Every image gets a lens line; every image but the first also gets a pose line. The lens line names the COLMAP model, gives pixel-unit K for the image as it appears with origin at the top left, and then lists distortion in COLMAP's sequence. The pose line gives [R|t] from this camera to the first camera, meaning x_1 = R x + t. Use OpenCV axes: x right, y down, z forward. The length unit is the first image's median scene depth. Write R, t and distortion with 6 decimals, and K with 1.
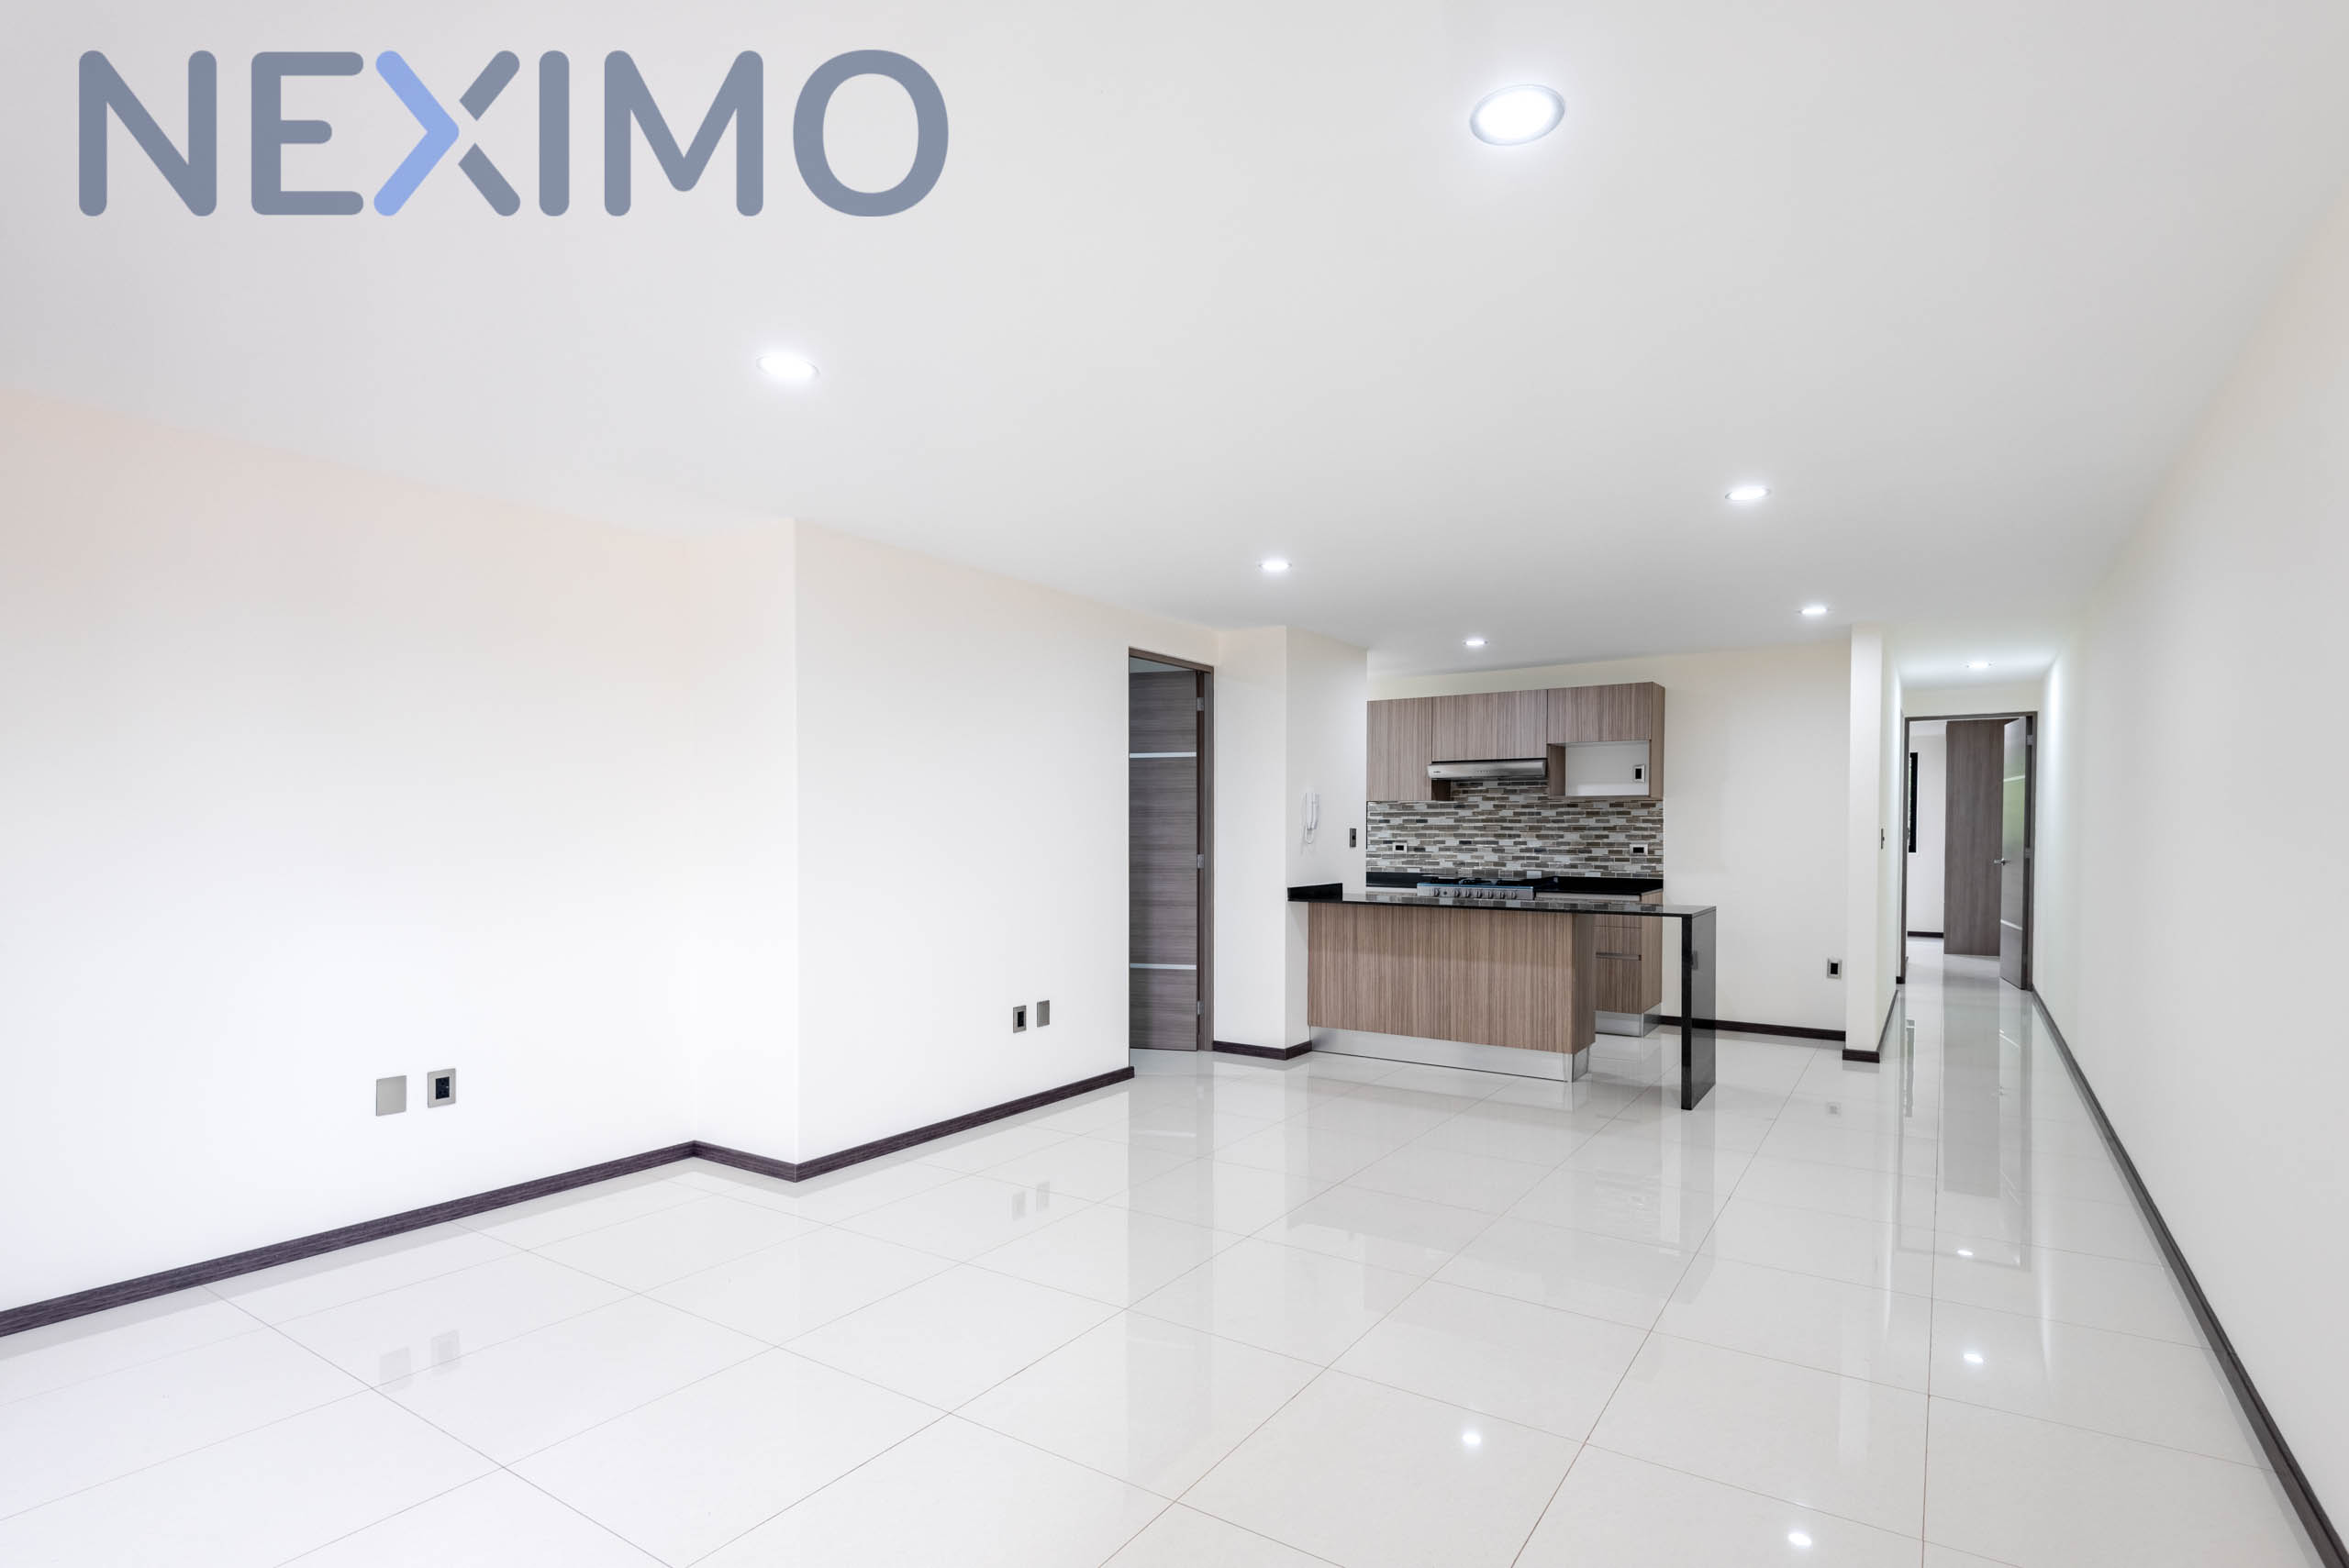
lens RADIAL K [[1073.4, 0, 1278.6], [0, 1073.4, 835.4], [0, 0, 1]] dist [-0.001229, -0.000778]
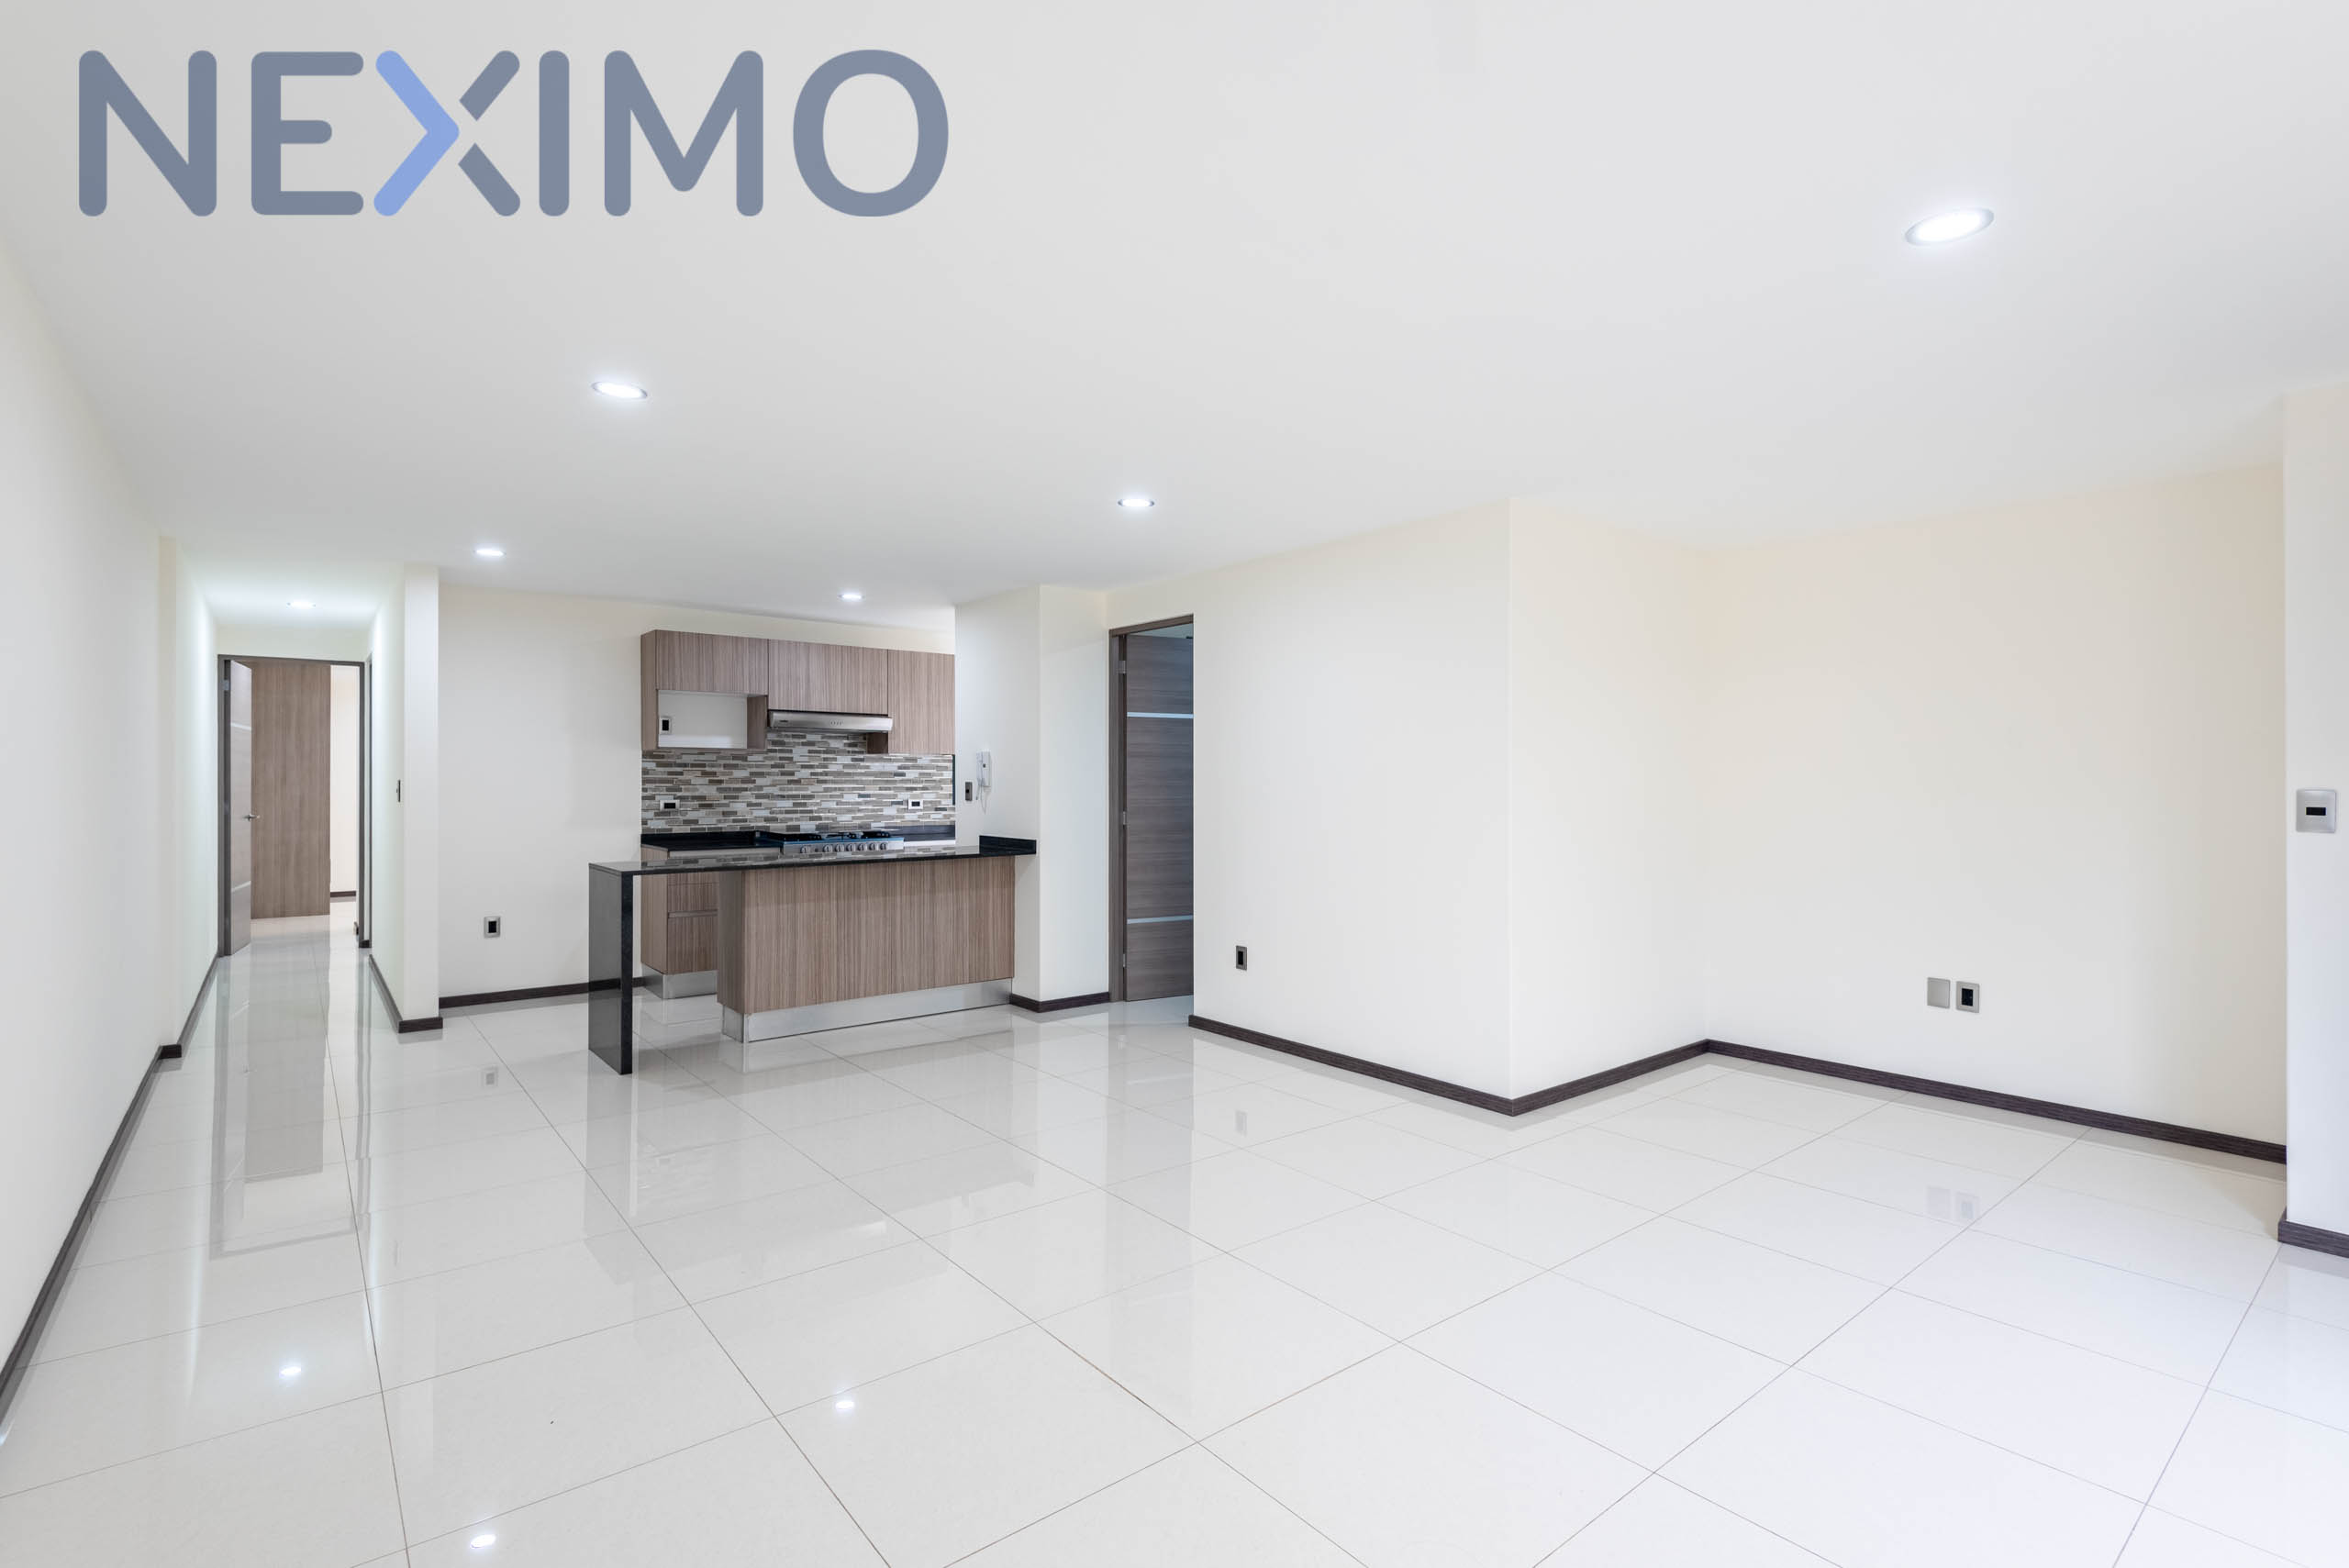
lens RADIAL K [[1073.4, 0, 1161.2], [0, 1073.4, 768.7], [0, 0, 1]] dist [-0.001229, -0.000778]
pose [[0.308005, 0.005051, 0.951371, -0.668813], [0.012005, 0.999886, -0.009196, -0.005317], [-0.951309, 0.014253, 0.307909, 0.419171]]
